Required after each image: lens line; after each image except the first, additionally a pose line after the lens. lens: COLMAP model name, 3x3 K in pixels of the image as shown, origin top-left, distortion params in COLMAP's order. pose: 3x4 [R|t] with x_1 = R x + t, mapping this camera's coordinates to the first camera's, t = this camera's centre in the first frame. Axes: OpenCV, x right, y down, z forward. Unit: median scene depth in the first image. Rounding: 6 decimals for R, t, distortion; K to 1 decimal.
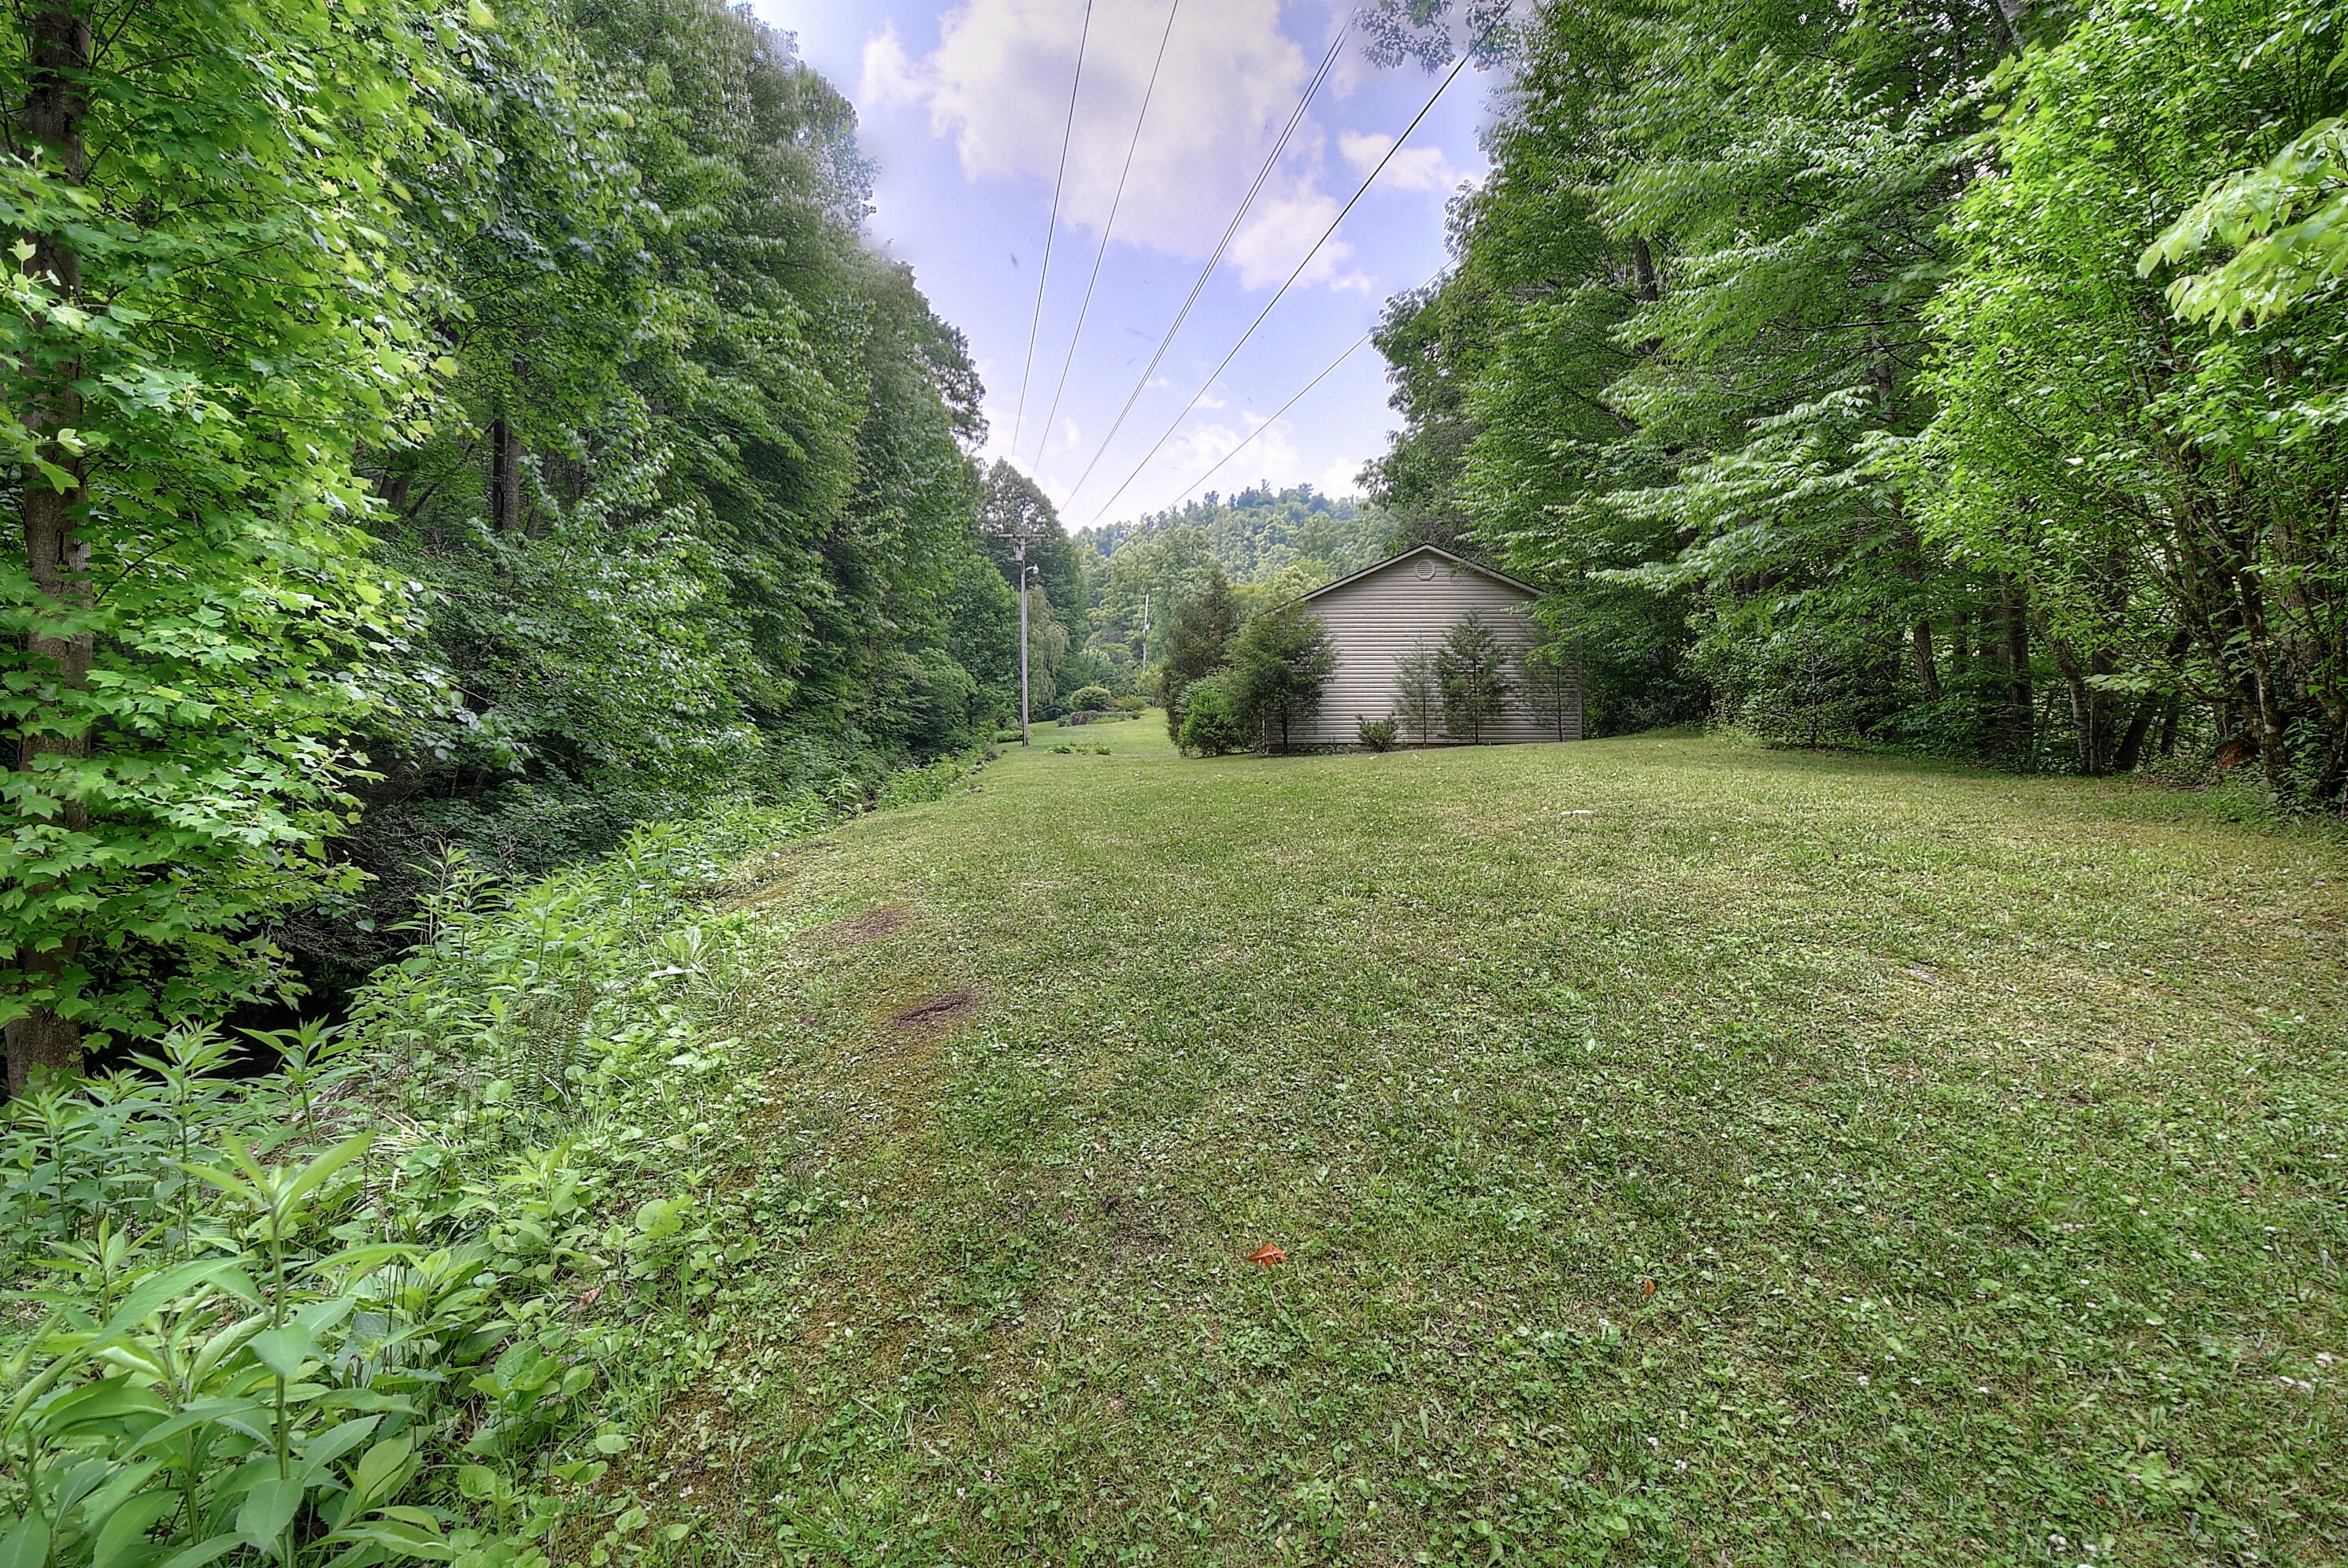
lens RADIAL K [[1058.2, 0, 1174.0], [0, 1058.2, 784.0], [0, 0, 1]] dist [-0.035808, -0.000056]
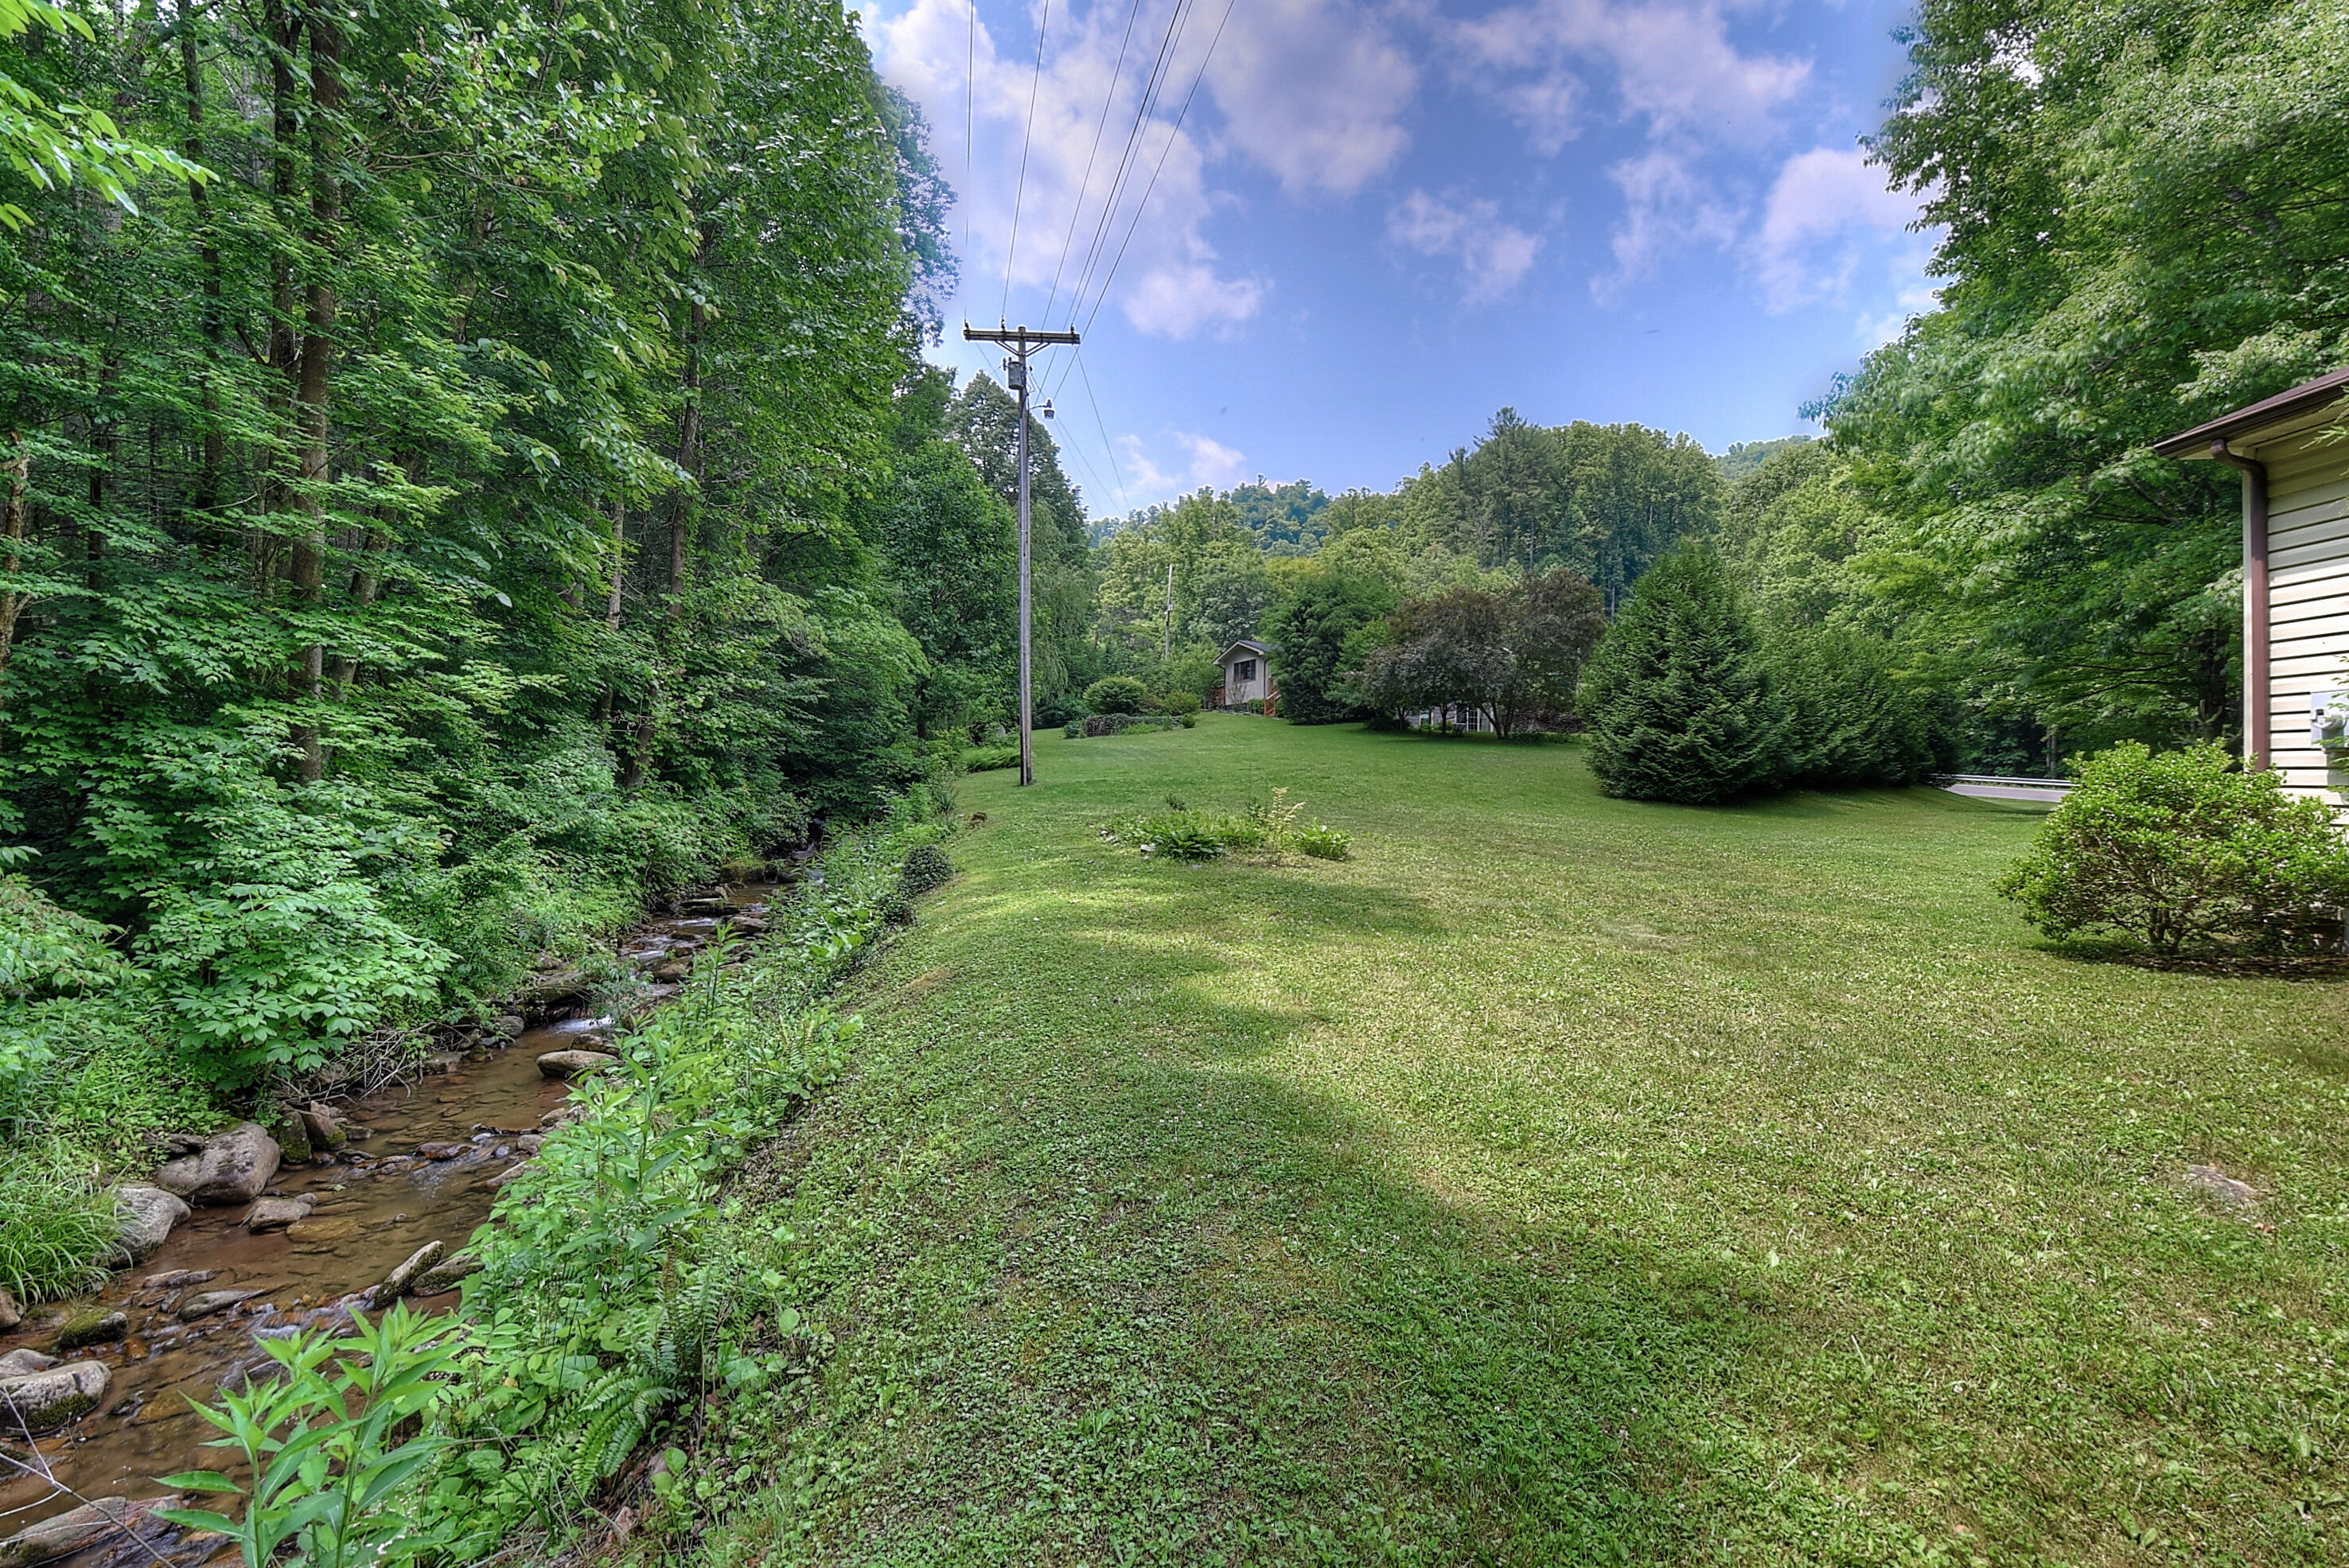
lens RADIAL K [[1043.2, 0, 1174.5], [0, 1043.2, 784.0], [0, 0, 1]] dist [0.012883, -0.015186]
pose [[0.999721, 0.009521, 0.021634, -0.069781], [-0.009393, 0.999938, -0.005997, -0.028118], [-0.021690, 0.005792, 0.999748, 0.440749]]
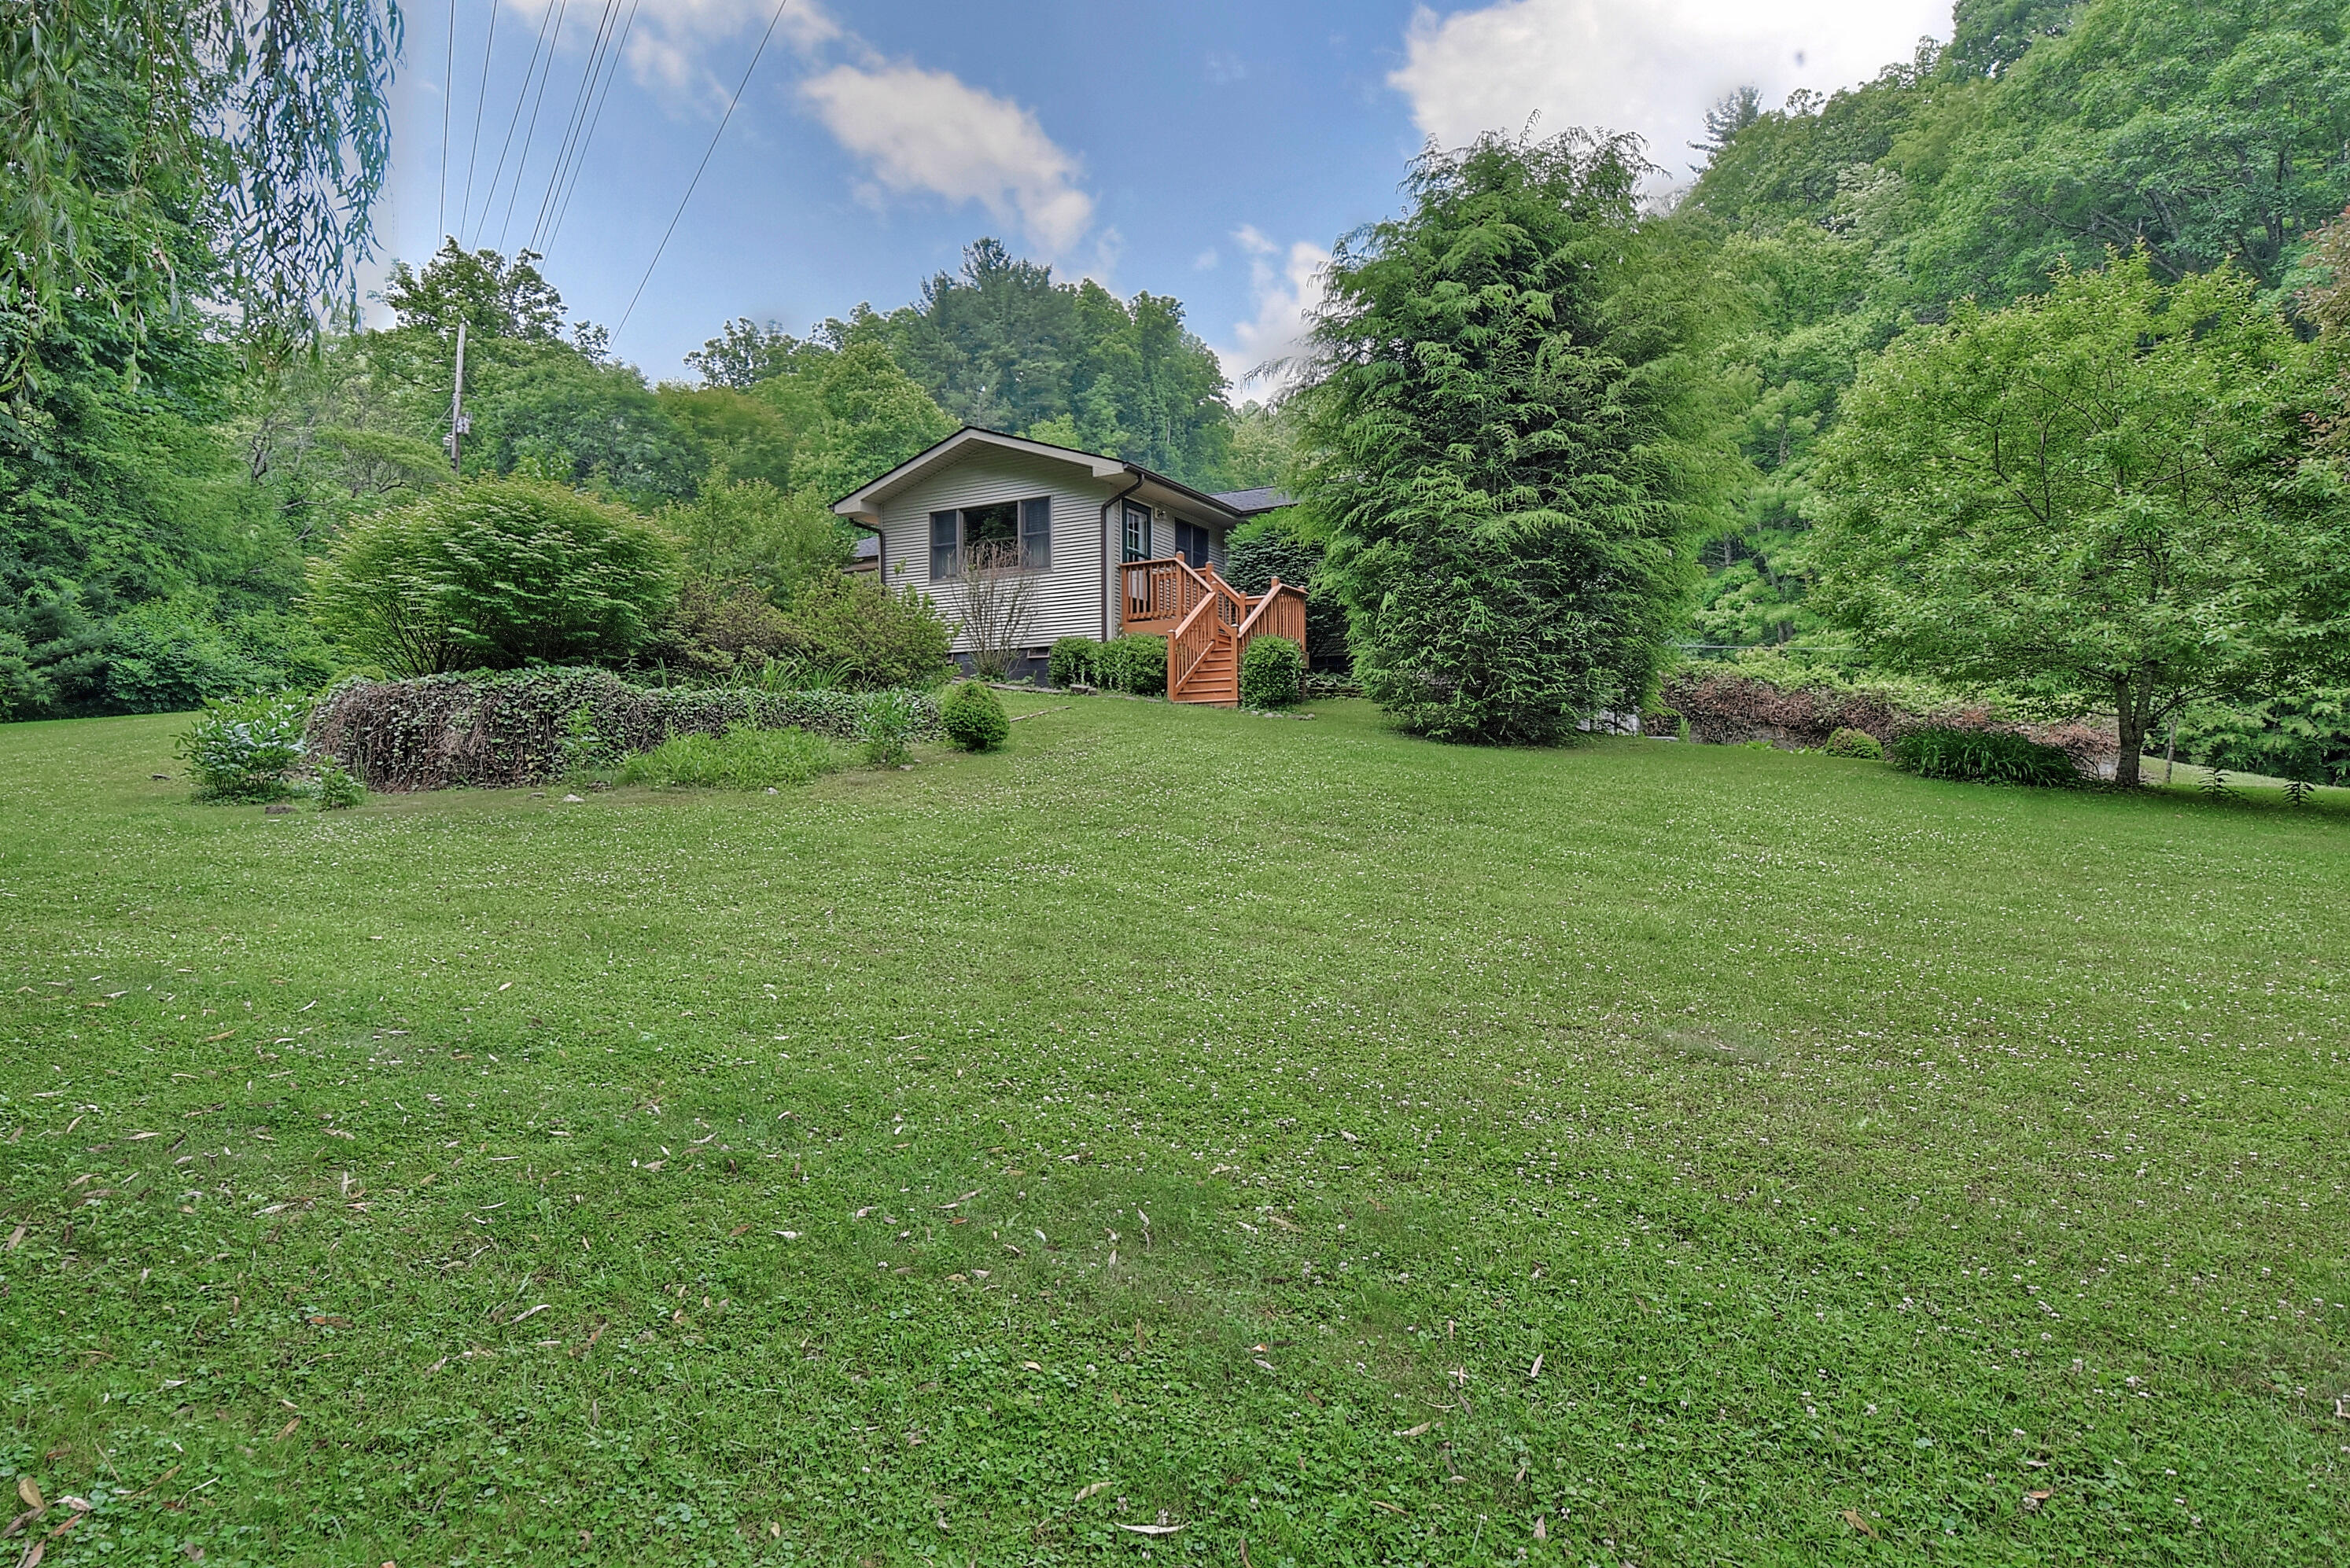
lens RADIAL K [[1285.6, 0, 1175.0], [0, 1285.6, 784.0], [0, 0, 1]] dist [0.001610, 0.000218]
pose [[0.825867, 0.017054, 0.563607, -0.126797], [-0.015344, 0.999852, -0.007770, -0.069383], [-0.563656, -0.002231, 0.826007, 1.031424]]
